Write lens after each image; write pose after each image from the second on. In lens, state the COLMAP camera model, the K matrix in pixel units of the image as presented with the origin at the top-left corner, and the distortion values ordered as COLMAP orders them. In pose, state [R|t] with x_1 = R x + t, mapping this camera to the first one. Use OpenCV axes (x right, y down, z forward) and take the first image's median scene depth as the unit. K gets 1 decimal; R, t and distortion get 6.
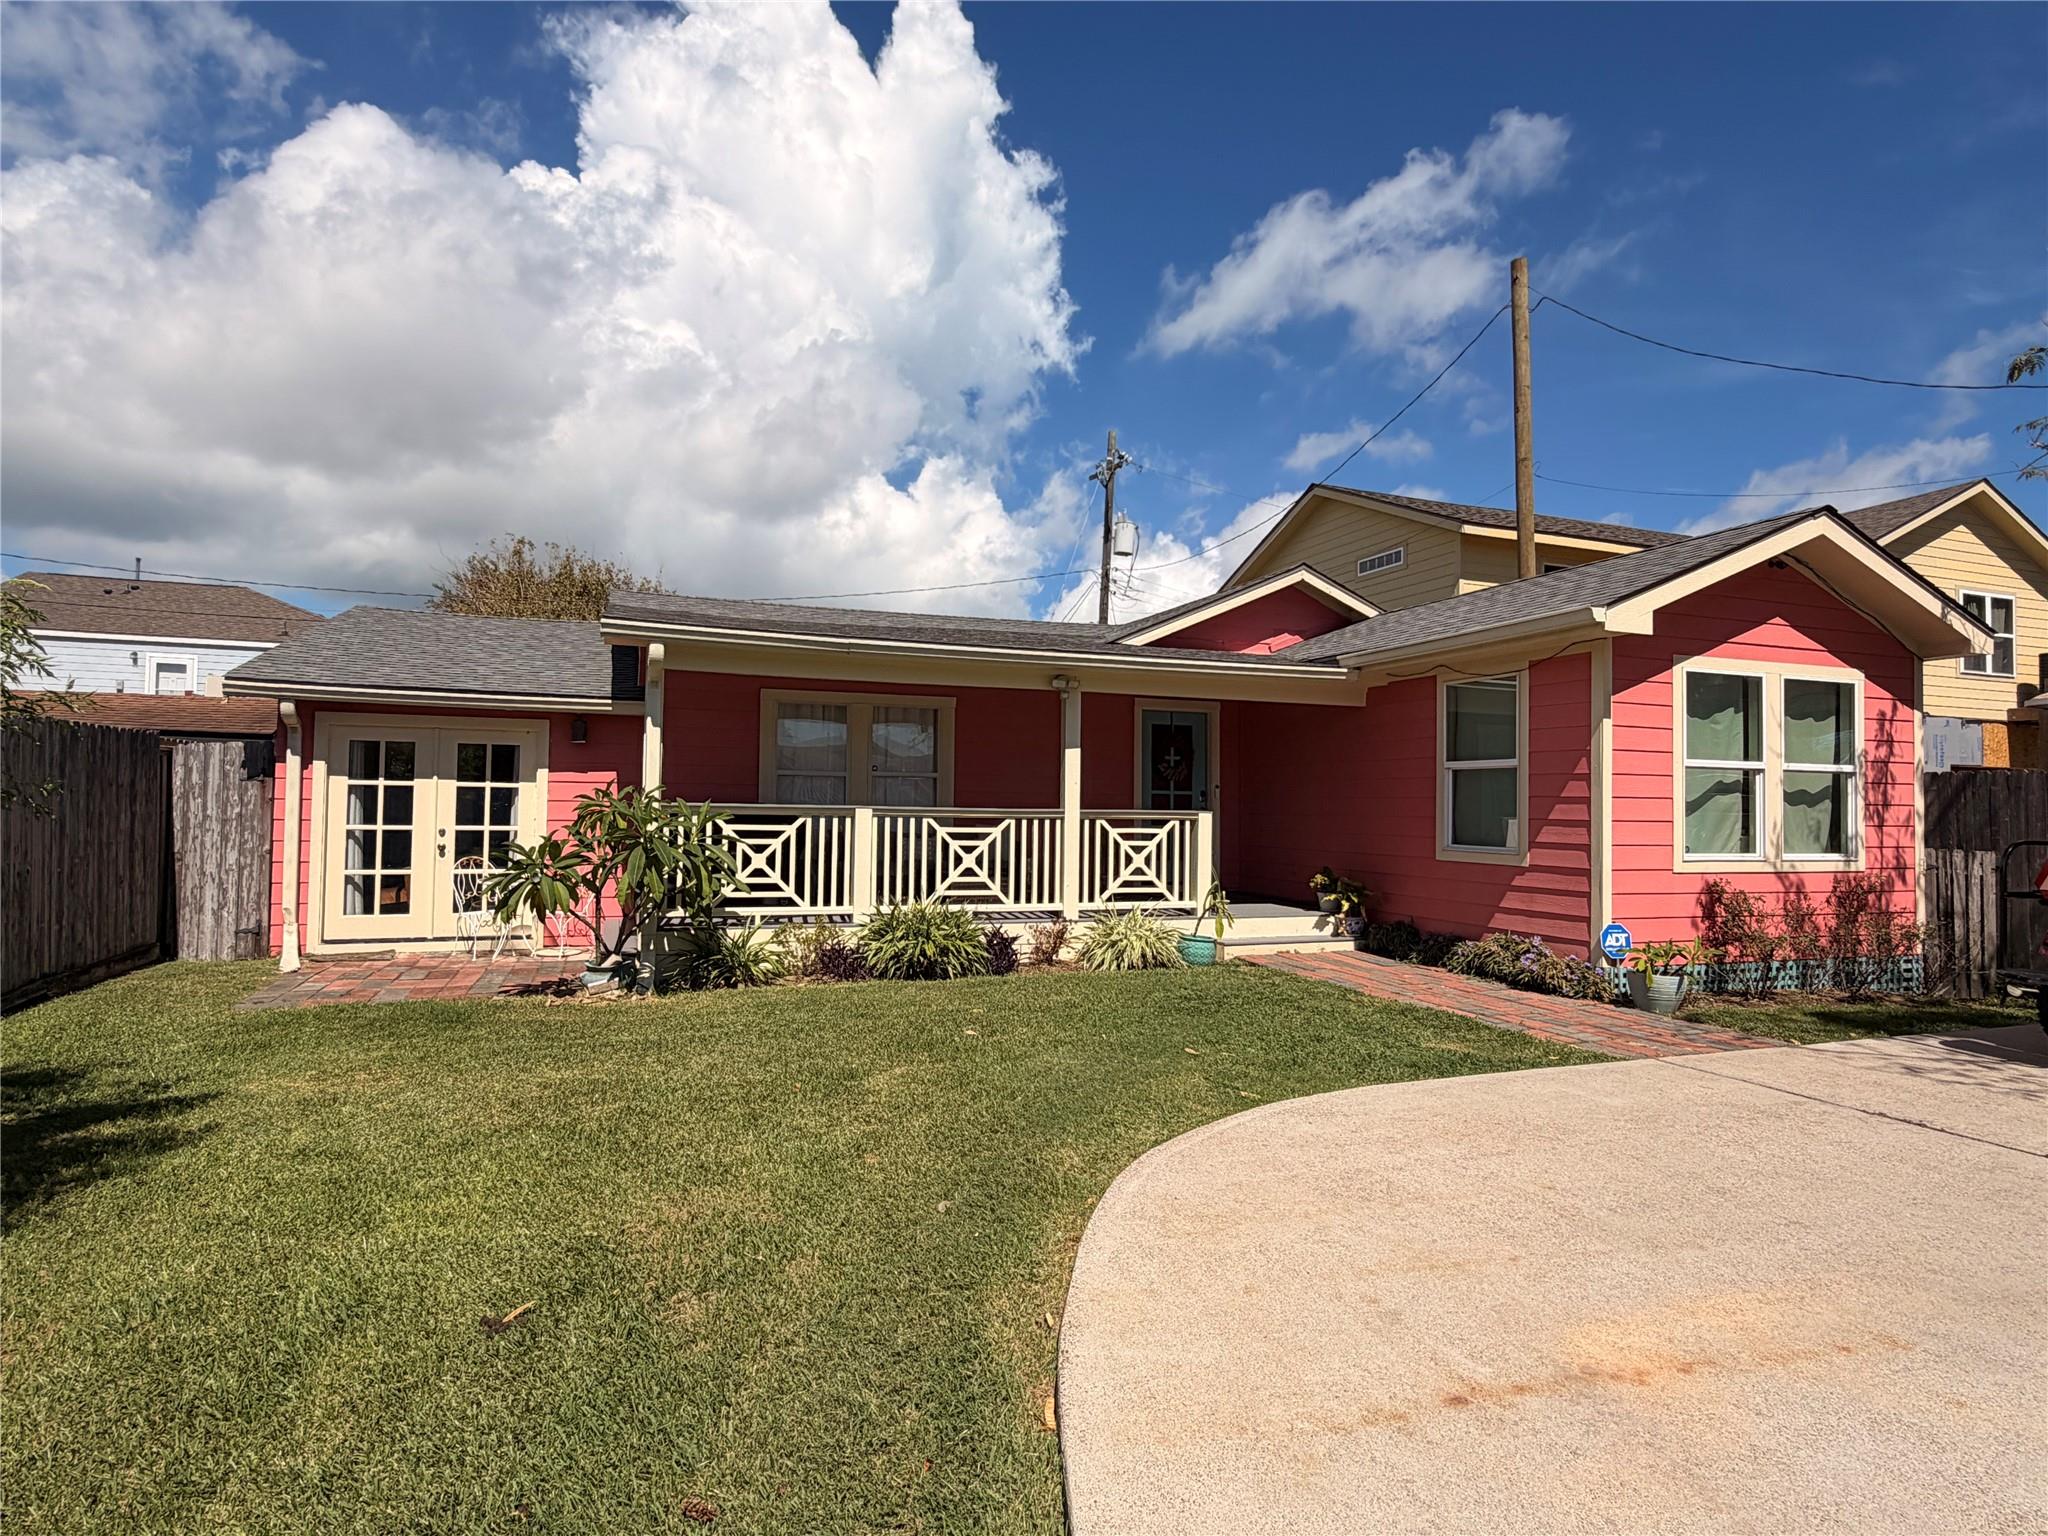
lens RADIAL K [[1114.5, 0, 1041.7], [0, 1114.5, 774.6], [0, 0, 1]] dist [0.006231, -0.003647]
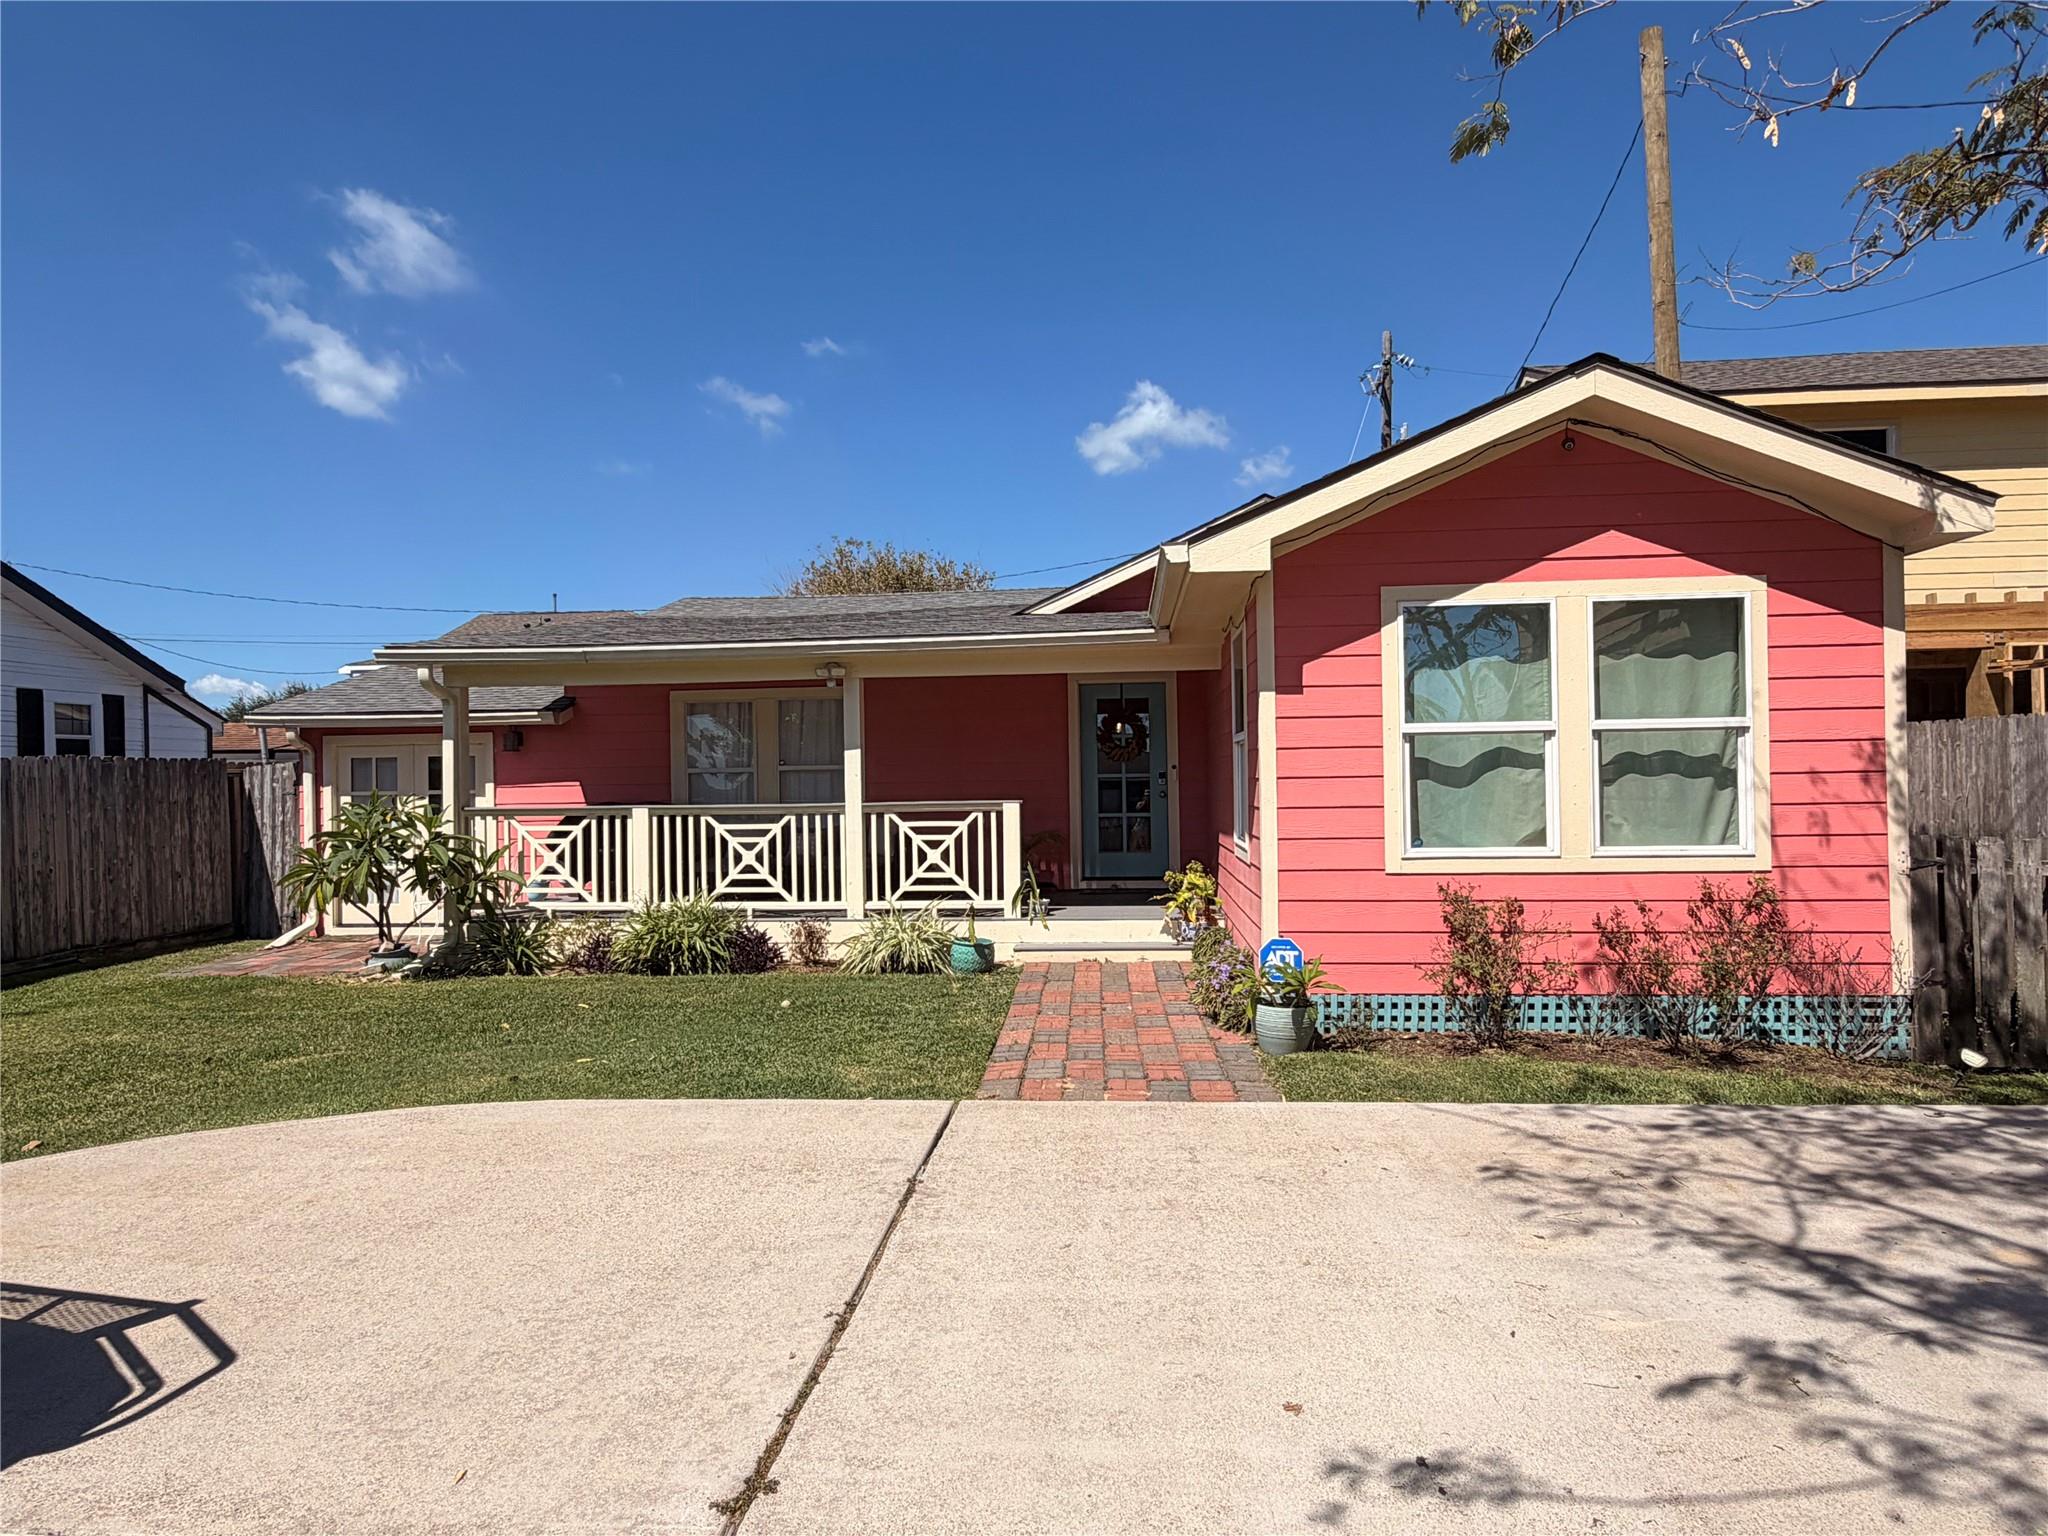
lens RADIAL K [[1232.4, 0, 1003.7], [0, 1232.4, 764.2], [0, 0, 1]] dist [0.005207, -0.001461]
pose [[0.899933, -0.035544, -0.434576, 0.613816], [0.040973, 0.999155, 0.003128, 0.000129], [0.434098, -0.020621, 0.900630, 0.114182]]
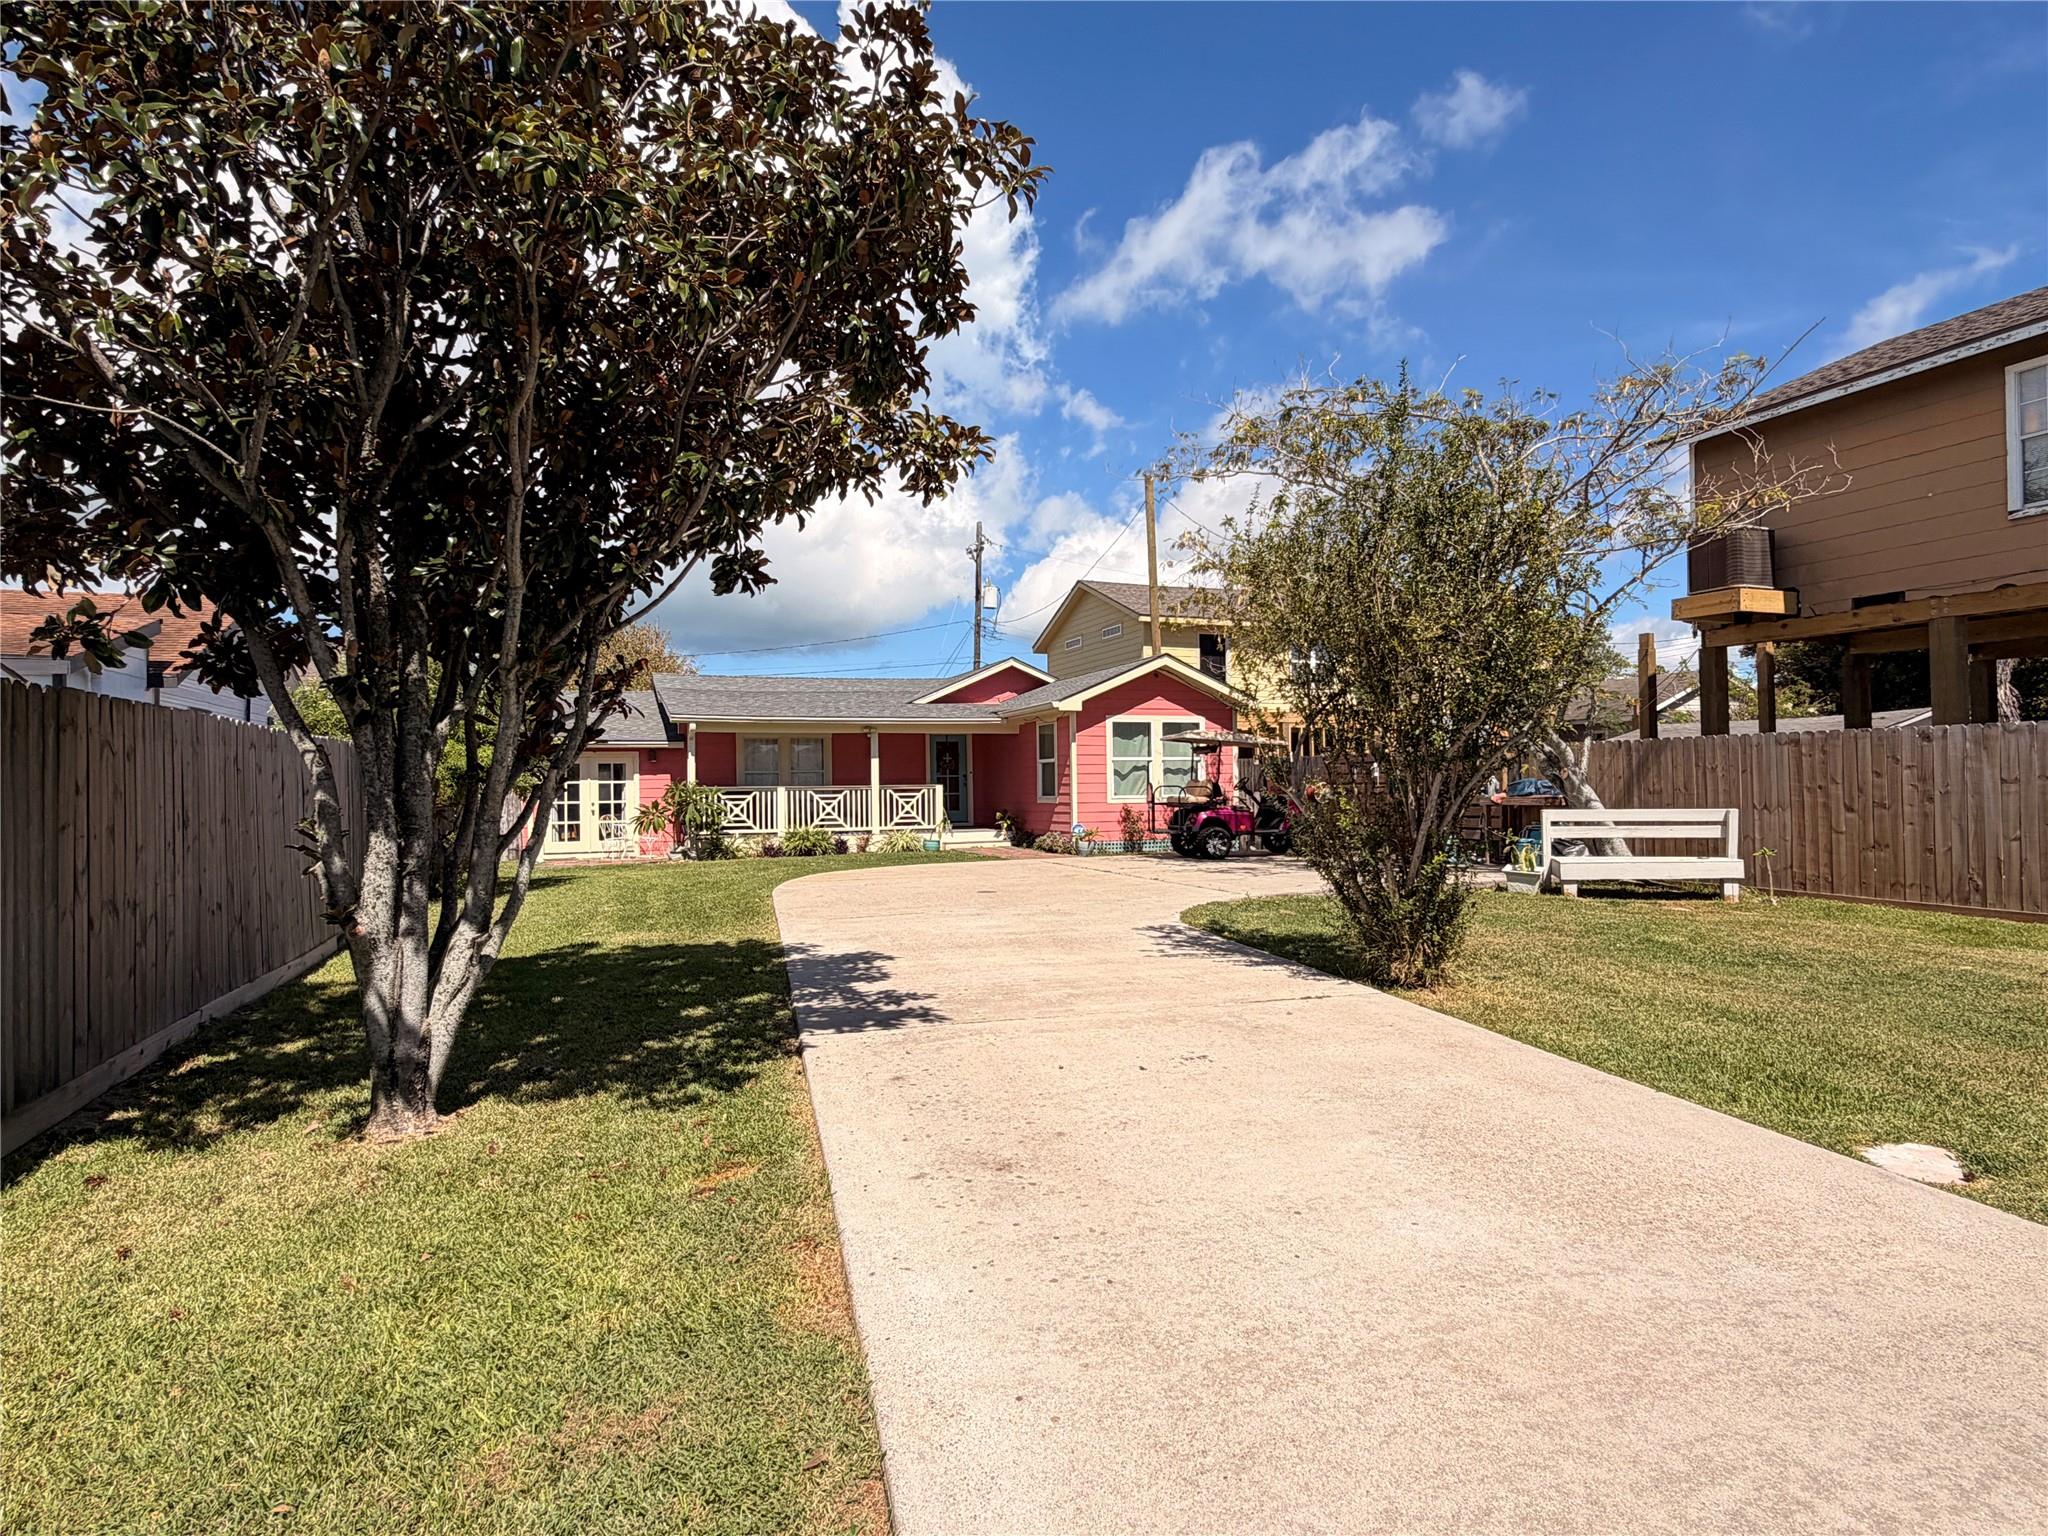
lens RADIAL K [[1114.5, 0, 1017.1], [0, 1114.5, 777.9], [0, 0, 1]] dist [0.006231, -0.003647]
pose [[0.999580, -0.028978, -0.000129, 0.322913], [0.028976, 0.999414, 0.018202, -0.017123], [-0.000398, -0.018198, 0.999834, -1.285452]]
